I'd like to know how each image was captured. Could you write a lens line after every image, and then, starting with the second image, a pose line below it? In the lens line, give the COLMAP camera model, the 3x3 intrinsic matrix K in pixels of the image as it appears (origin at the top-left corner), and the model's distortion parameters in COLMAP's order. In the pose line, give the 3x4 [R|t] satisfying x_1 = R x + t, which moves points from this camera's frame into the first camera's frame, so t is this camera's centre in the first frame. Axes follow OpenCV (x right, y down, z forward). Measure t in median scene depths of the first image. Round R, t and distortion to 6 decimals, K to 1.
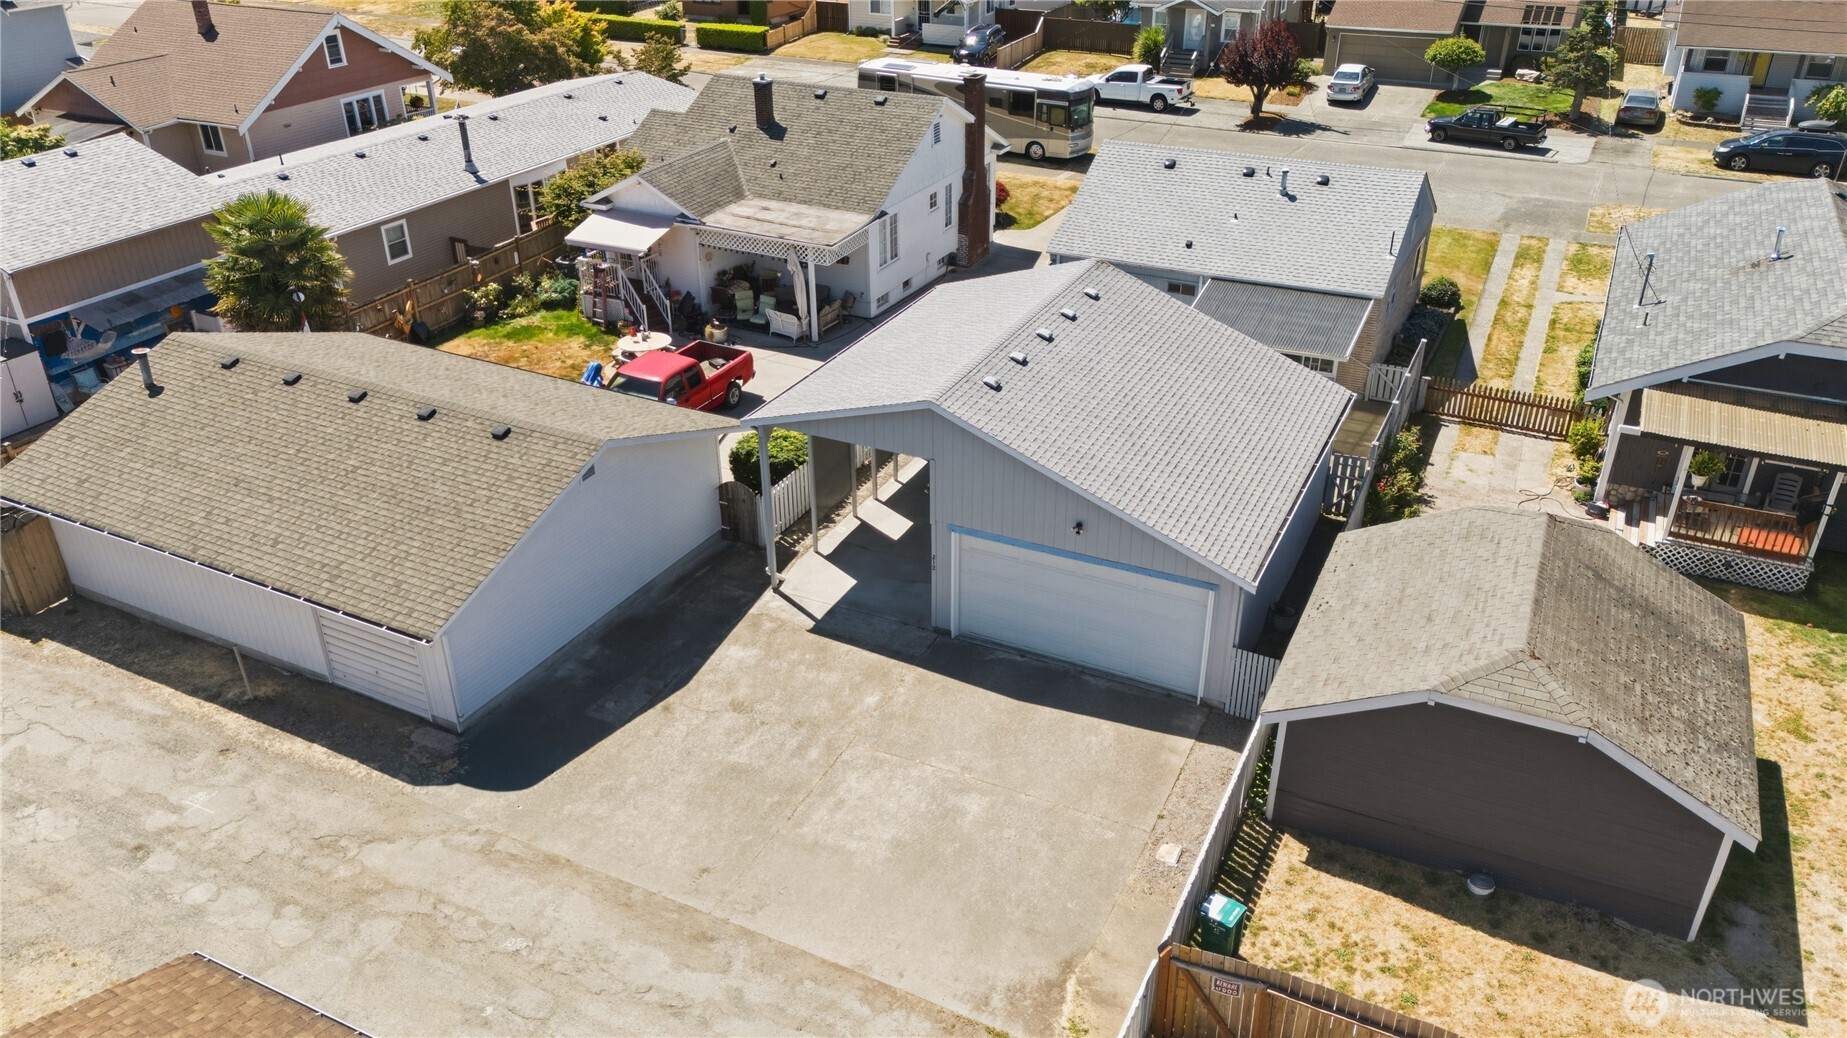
lens RADIAL K [[1361.7, 0, 936.5], [0, 1361.7, 532.0], [0, 0, 1]] dist [0.080182, -0.088936]
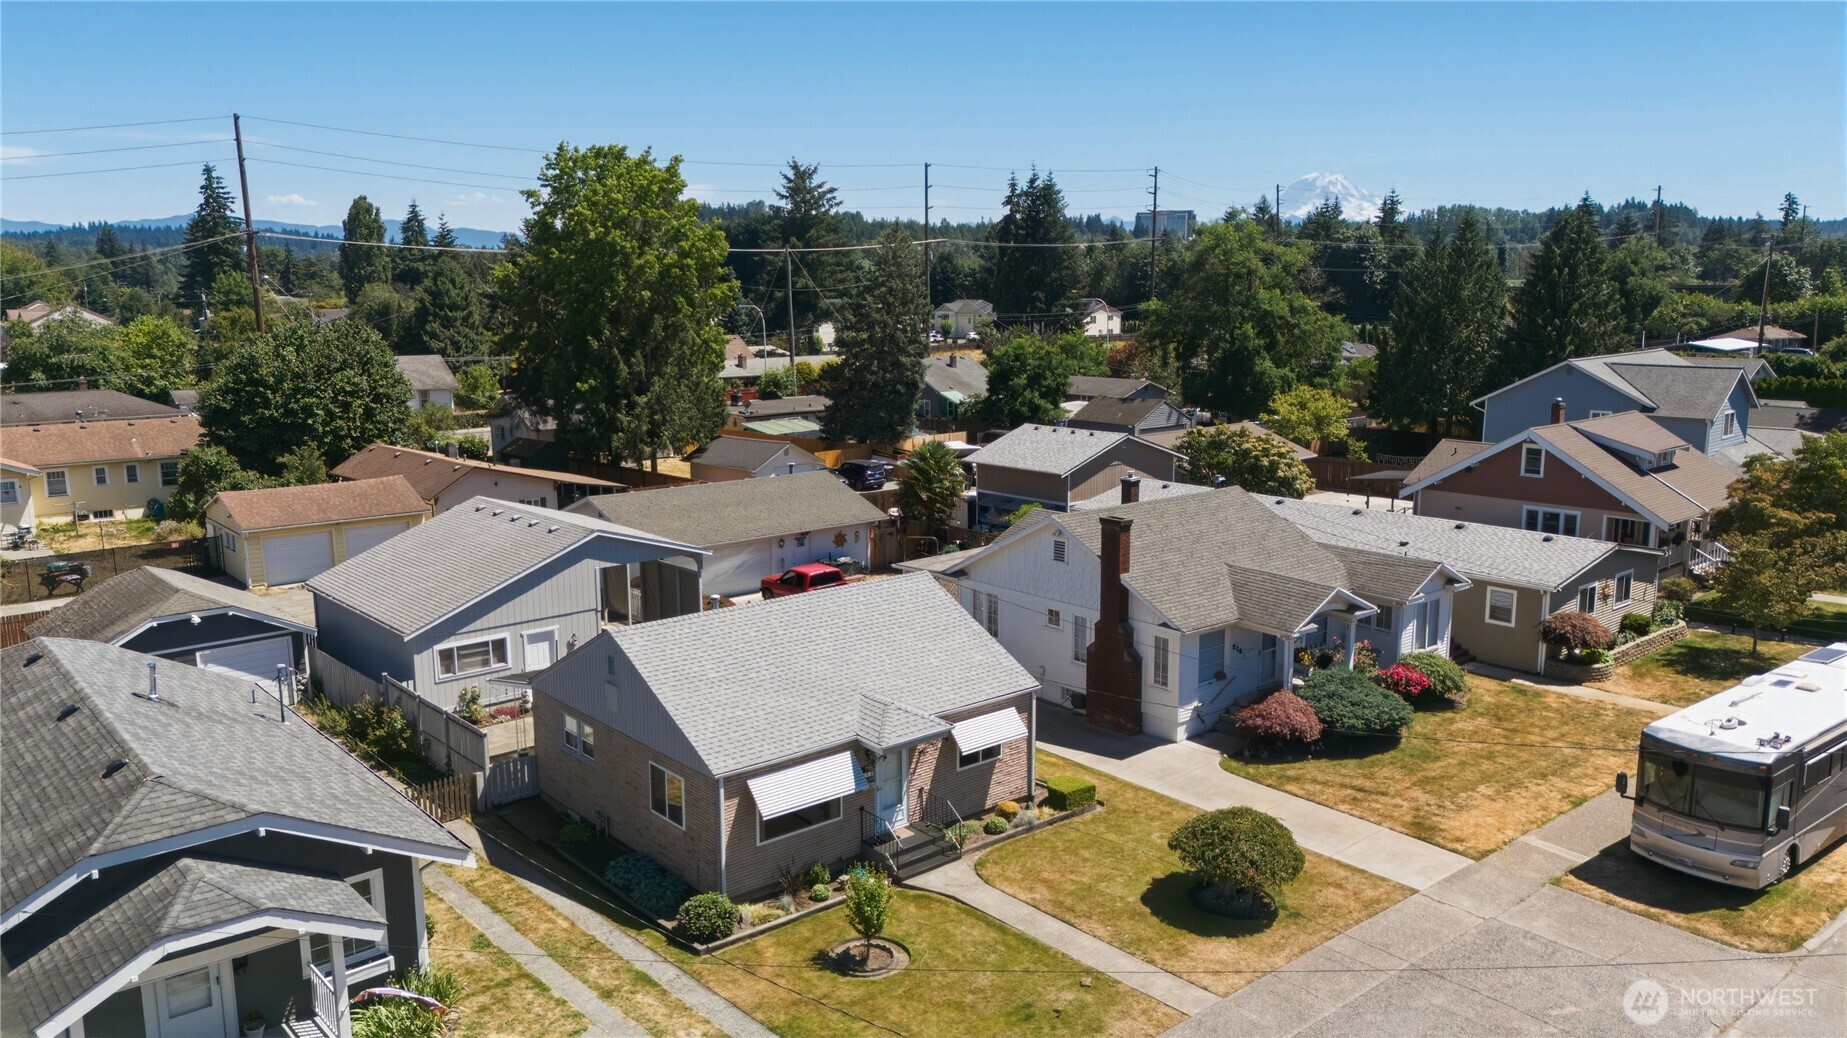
lens RADIAL K [[1361.7, 0, 936.5], [0, 1361.7, 532.0], [0, 0, 1]] dist [0.080182, -0.088936]
pose [[-0.395631, 0.175700, -0.901446, 0.904630], [-0.439662, 0.825518, 0.353862, -0.618757], [0.806333, 0.536330, -0.249352, 1.205053]]
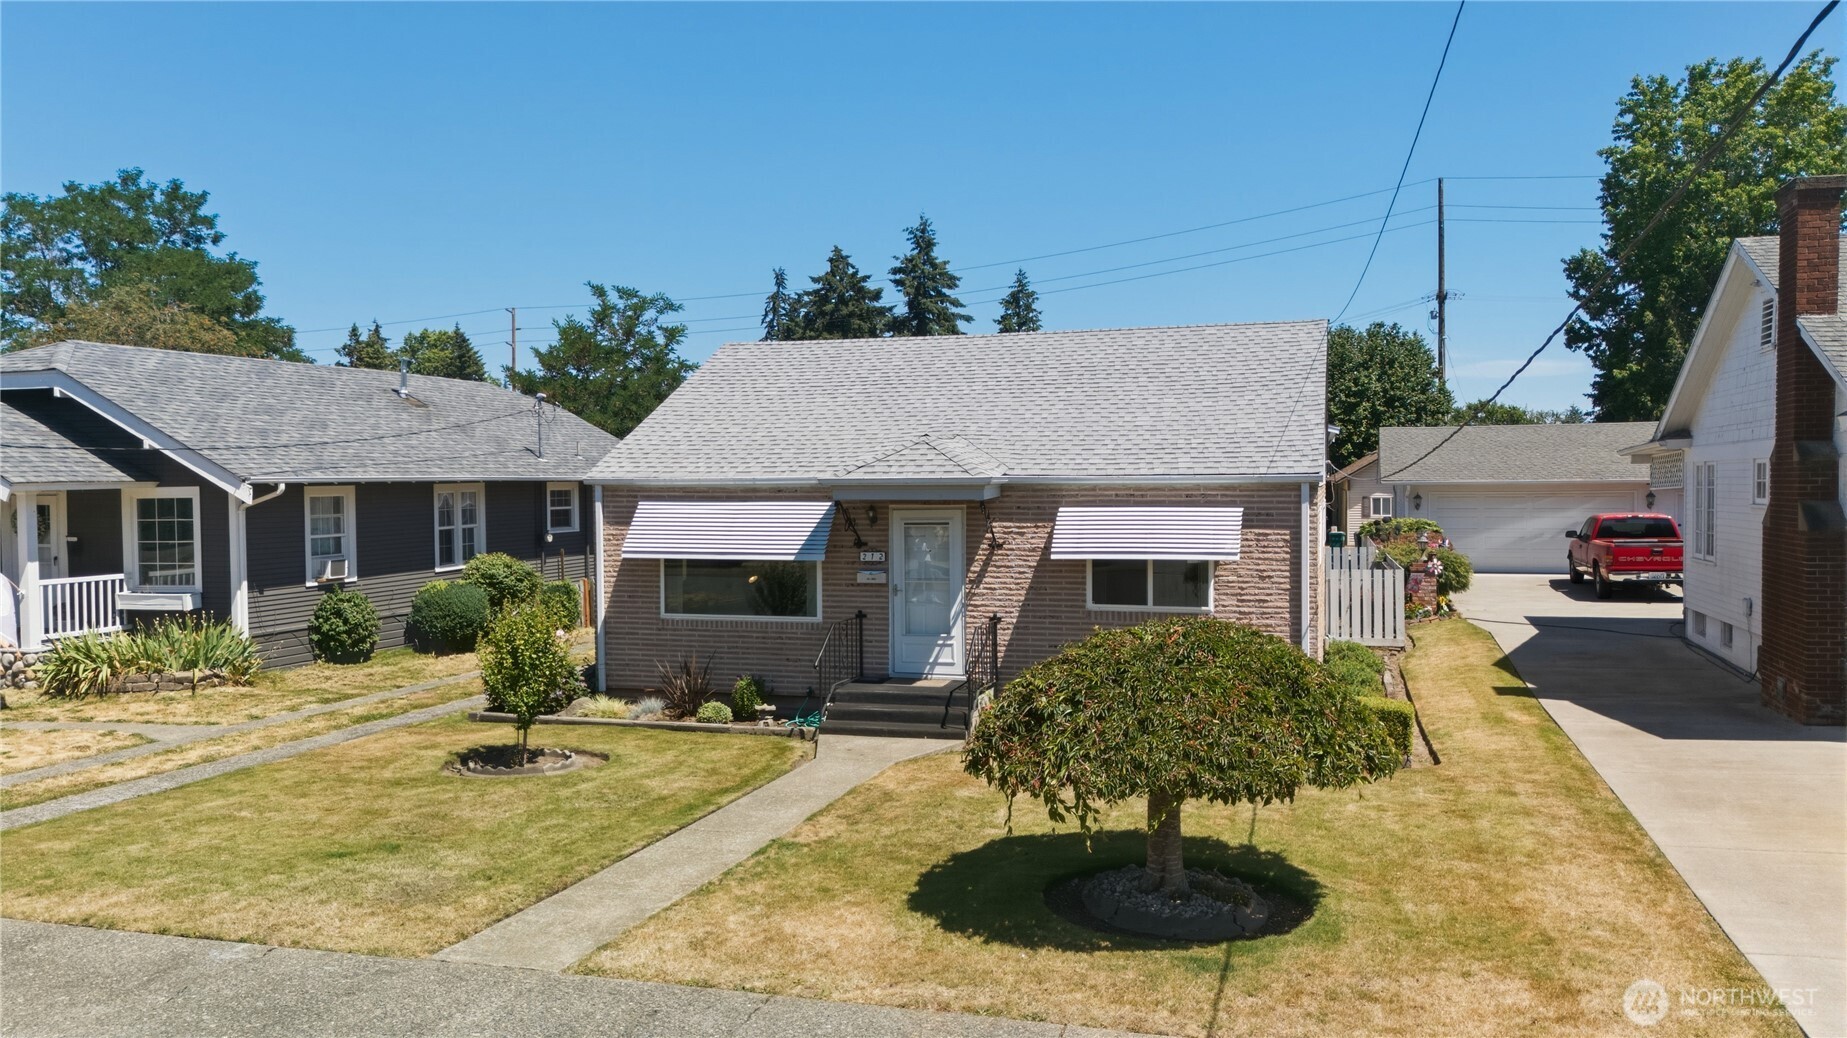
lens RADIAL K [[1361.7, 0, 936.5], [0, 1361.7, 532.0], [0, 0, 1]] dist [0.080182, -0.088936]
pose [[-0.985628, 0.016183, -0.168152, 0.330682], [-0.073321, 0.855770, 0.512134, -0.450955], [0.152187, 0.517103, -0.842285, 1.403859]]
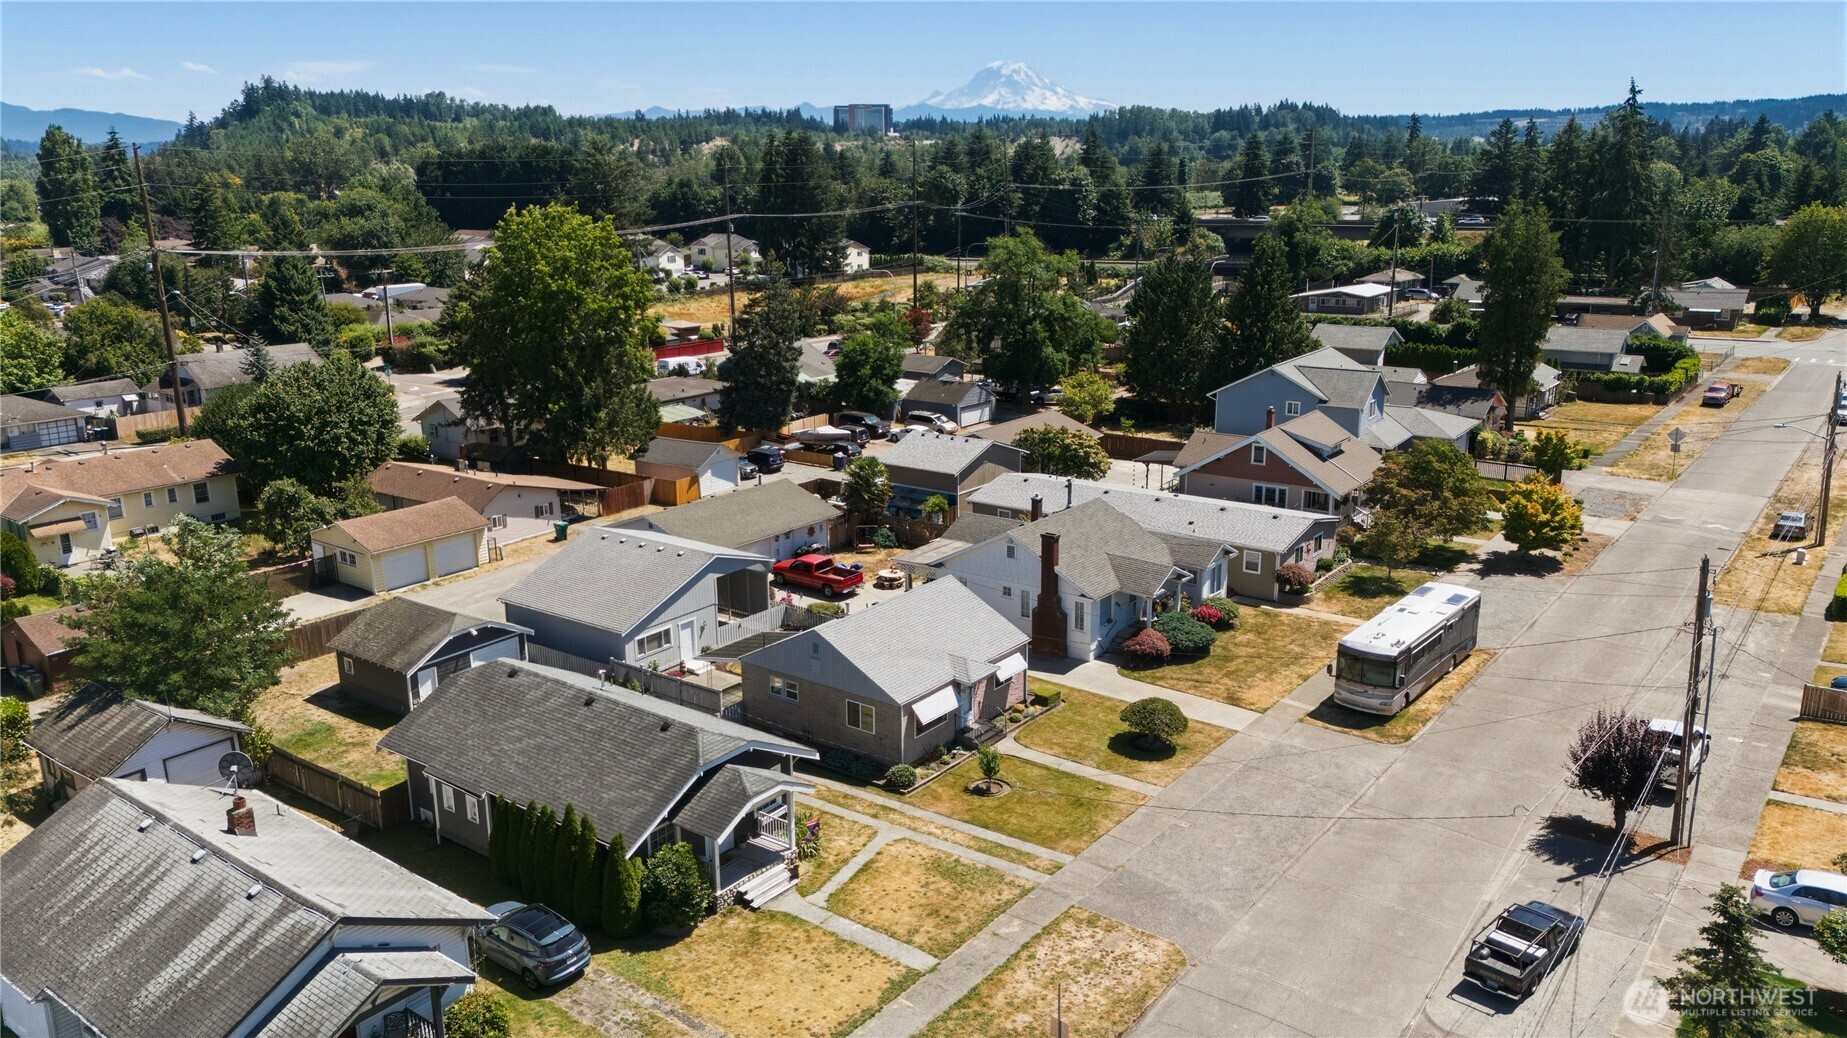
lens RADIAL K [[1361.7, 0, 936.5], [0, 1361.7, 532.0], [0, 0, 1]] dist [0.080182, -0.088936]
pose [[-0.186887, 0.263835, -0.946290, 1.524977], [-0.468853, 0.822522, 0.321923, -0.797253], [0.863279, 0.503834, -0.030019, 1.002020]]
